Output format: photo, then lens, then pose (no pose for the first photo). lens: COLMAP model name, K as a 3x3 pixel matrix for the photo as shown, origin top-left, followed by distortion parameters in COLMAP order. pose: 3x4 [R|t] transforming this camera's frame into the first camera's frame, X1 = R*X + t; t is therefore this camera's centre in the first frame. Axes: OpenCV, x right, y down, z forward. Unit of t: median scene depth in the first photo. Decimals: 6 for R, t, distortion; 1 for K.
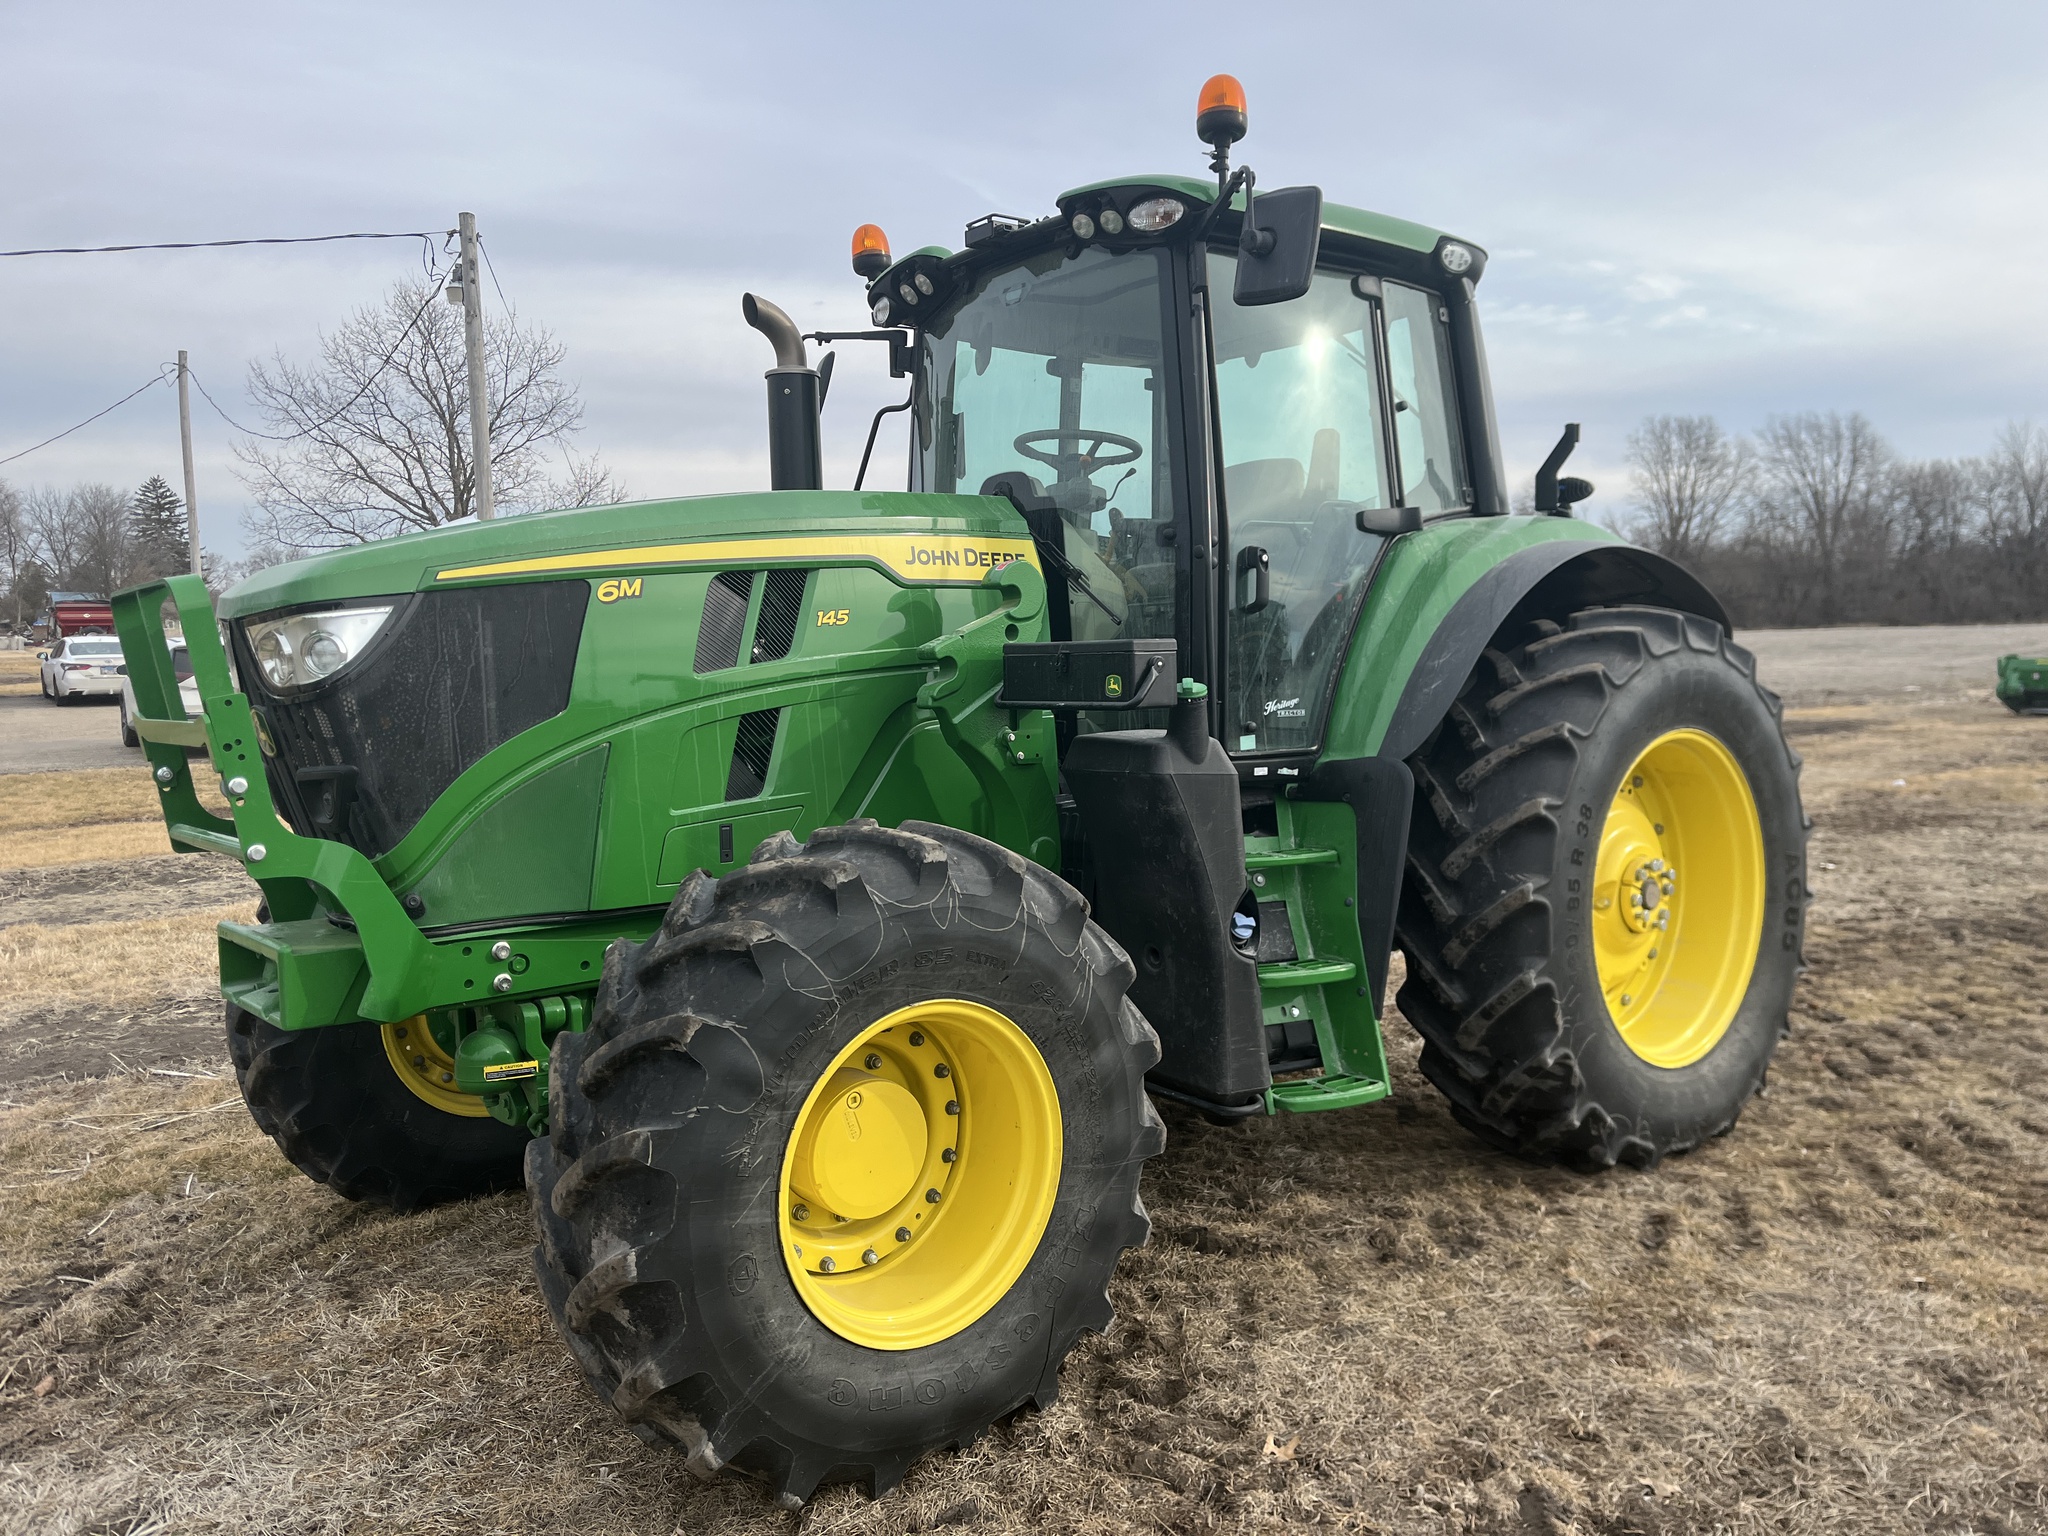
lens RADIAL K [[1546.3, 0, 1039.4], [0, 1546.3, 776.6], [0, 0, 1]] dist [0.063084, -0.098192]
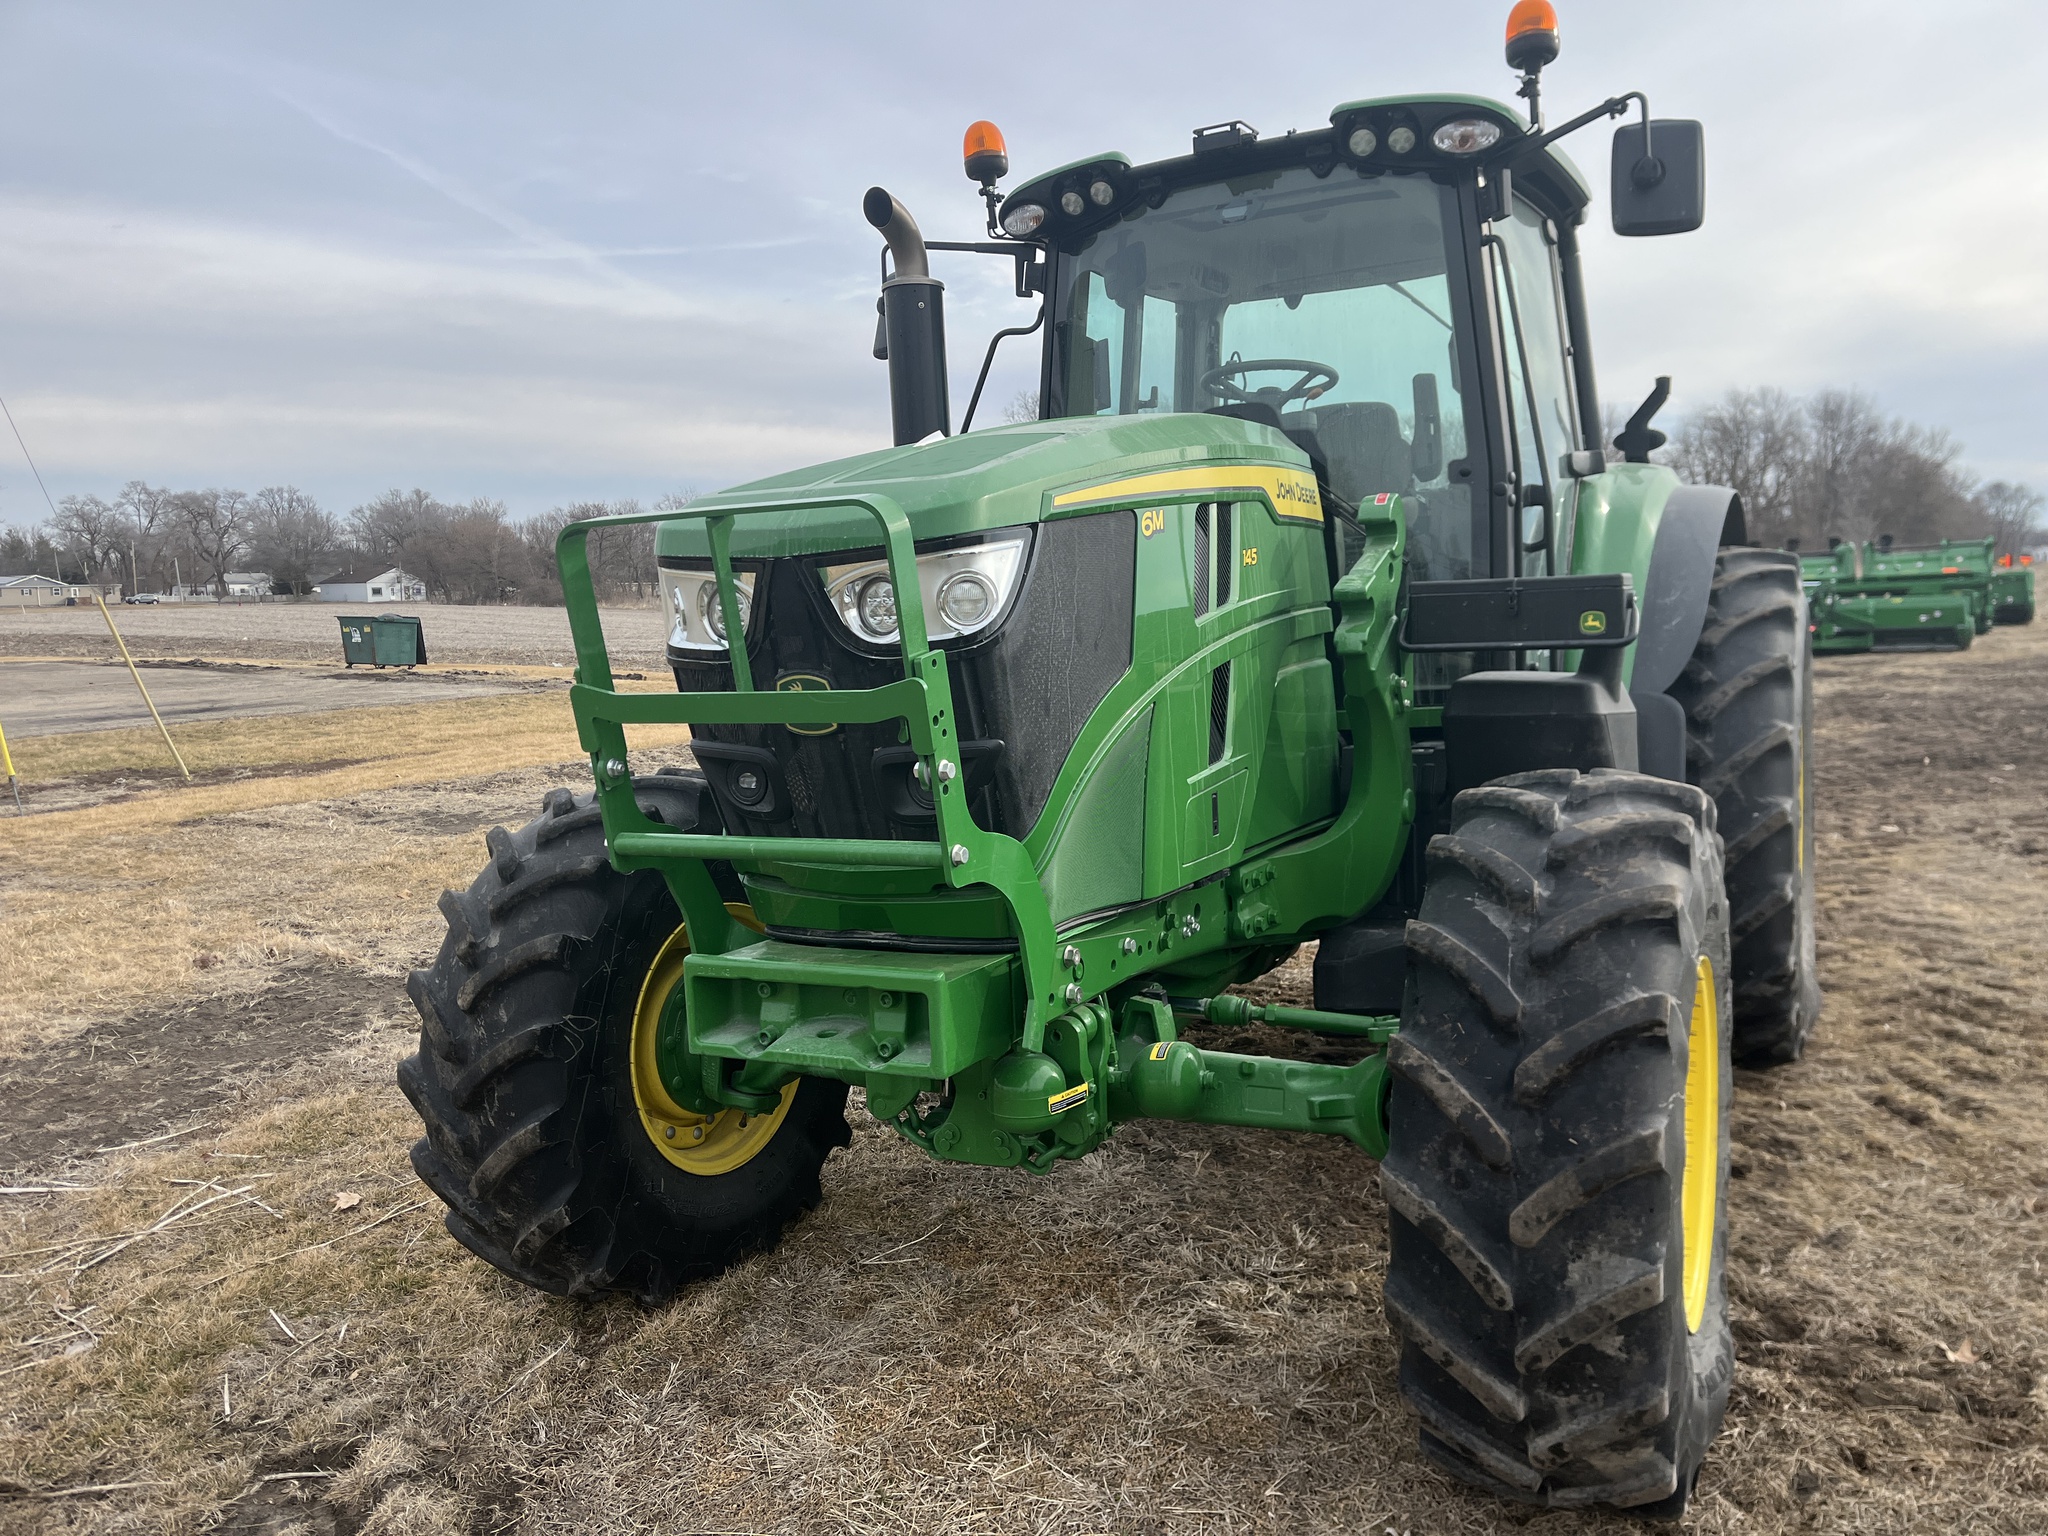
lens RADIAL K [[1546.3, 0, 1039.4], [0, 1546.3, 776.6], [0, 0, 1]] dist [0.063084, -0.098192]
pose [[0.929850, -0.056367, 0.363595, -0.687108], [0.047932, 0.998332, 0.032188, -0.012059], [-0.364803, -0.012502, 0.931001, 0.243091]]
